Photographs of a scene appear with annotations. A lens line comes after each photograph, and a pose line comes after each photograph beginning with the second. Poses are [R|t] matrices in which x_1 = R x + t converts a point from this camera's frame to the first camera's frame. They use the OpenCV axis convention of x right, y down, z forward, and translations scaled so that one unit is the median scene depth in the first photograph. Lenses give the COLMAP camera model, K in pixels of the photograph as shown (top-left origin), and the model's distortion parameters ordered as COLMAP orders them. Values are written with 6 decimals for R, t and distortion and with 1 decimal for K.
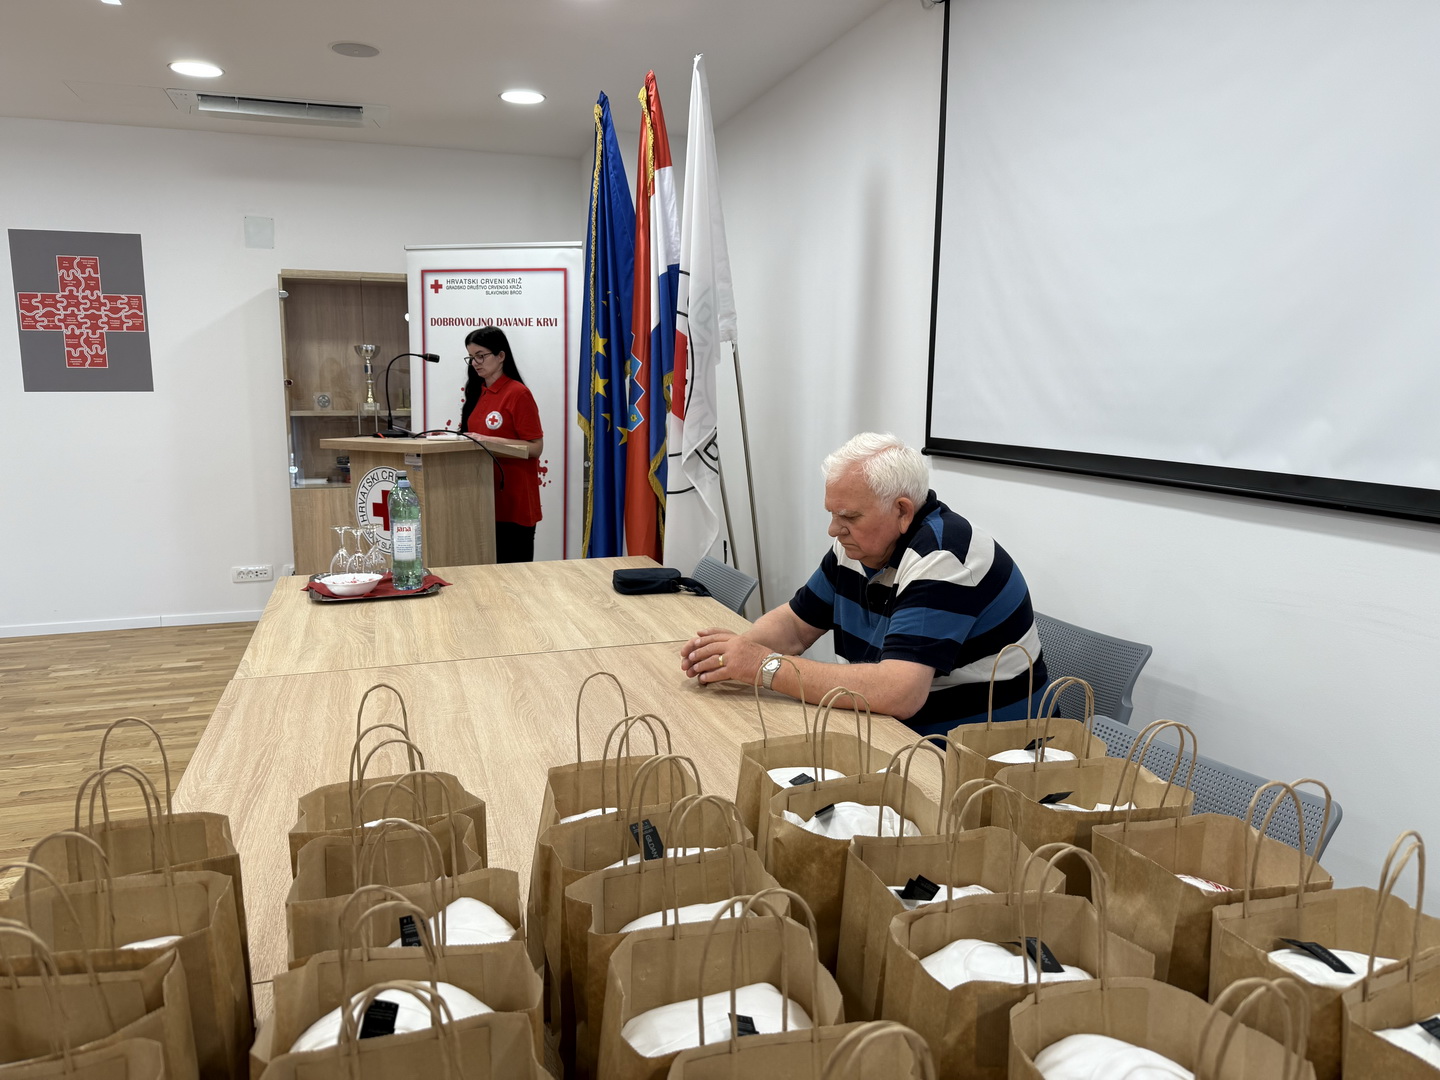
lens RADIAL K [[1014.7, 0, 719.2], [0, 1014.7, 544.3], [0, 0, 1]] dist [0.143135, -0.280086]
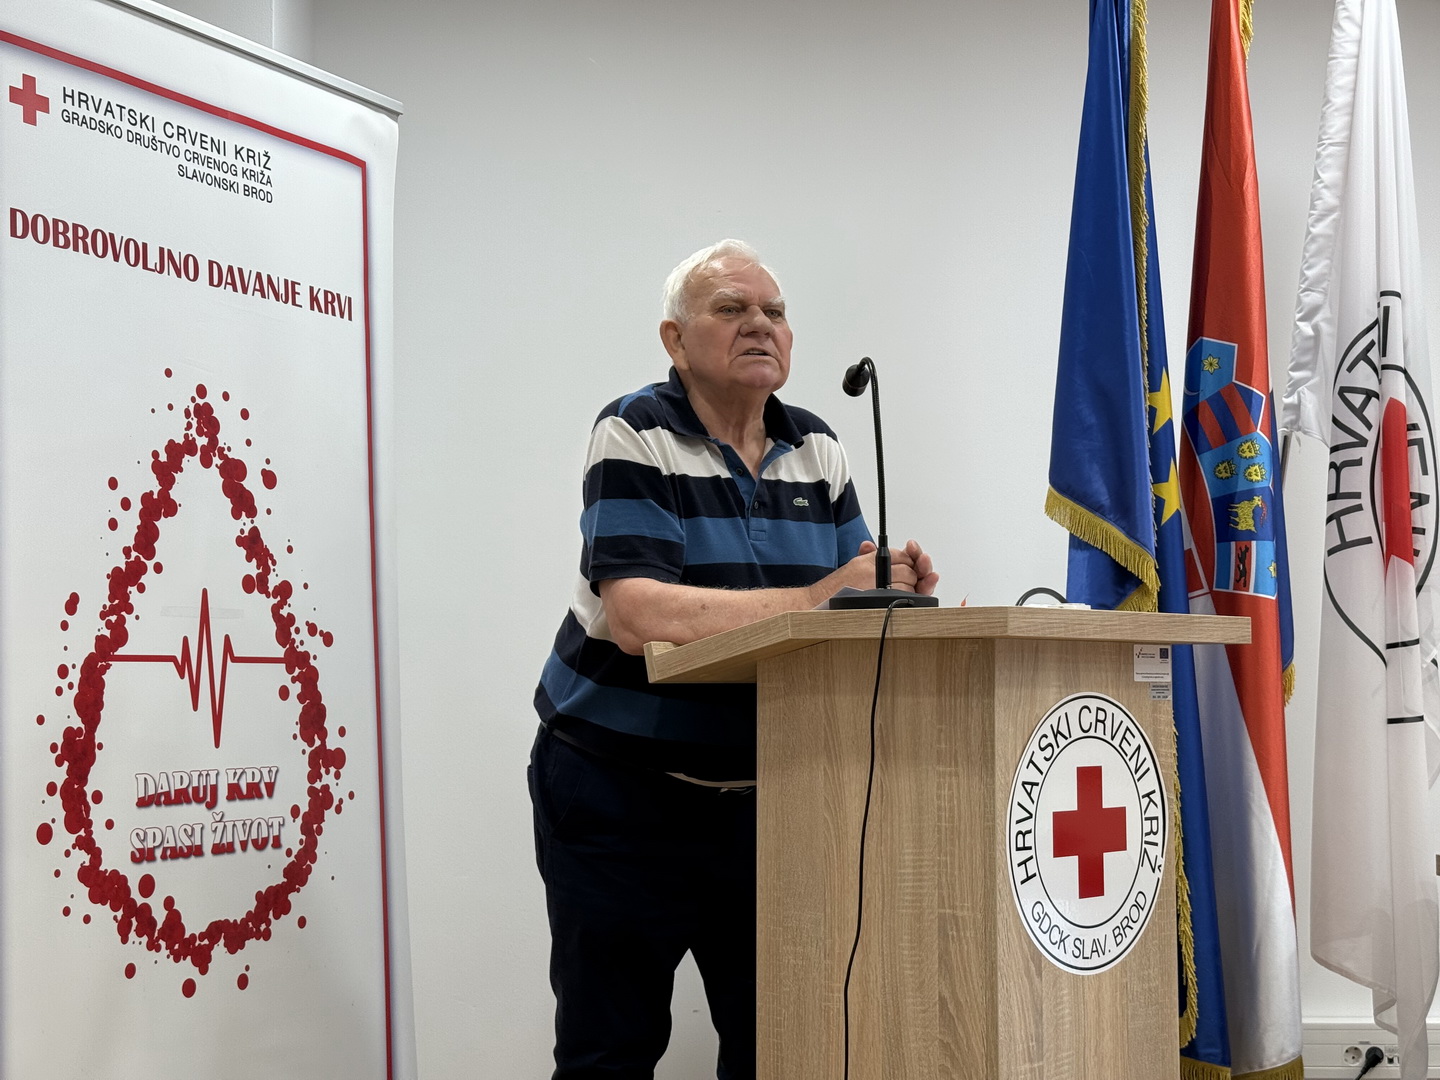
lens RADIAL K [[2039.8, 0, 719.3], [0, 2039.8, 540.0], [0, 0, 1]] dist [0.168726, -0.085706]
pose [[0.292489, 0.066768, 0.953935, -0.748913], [0.144936, 0.982940, -0.113237, -0.051447], [-0.945222, 0.171381, 0.277822, 0.714360]]
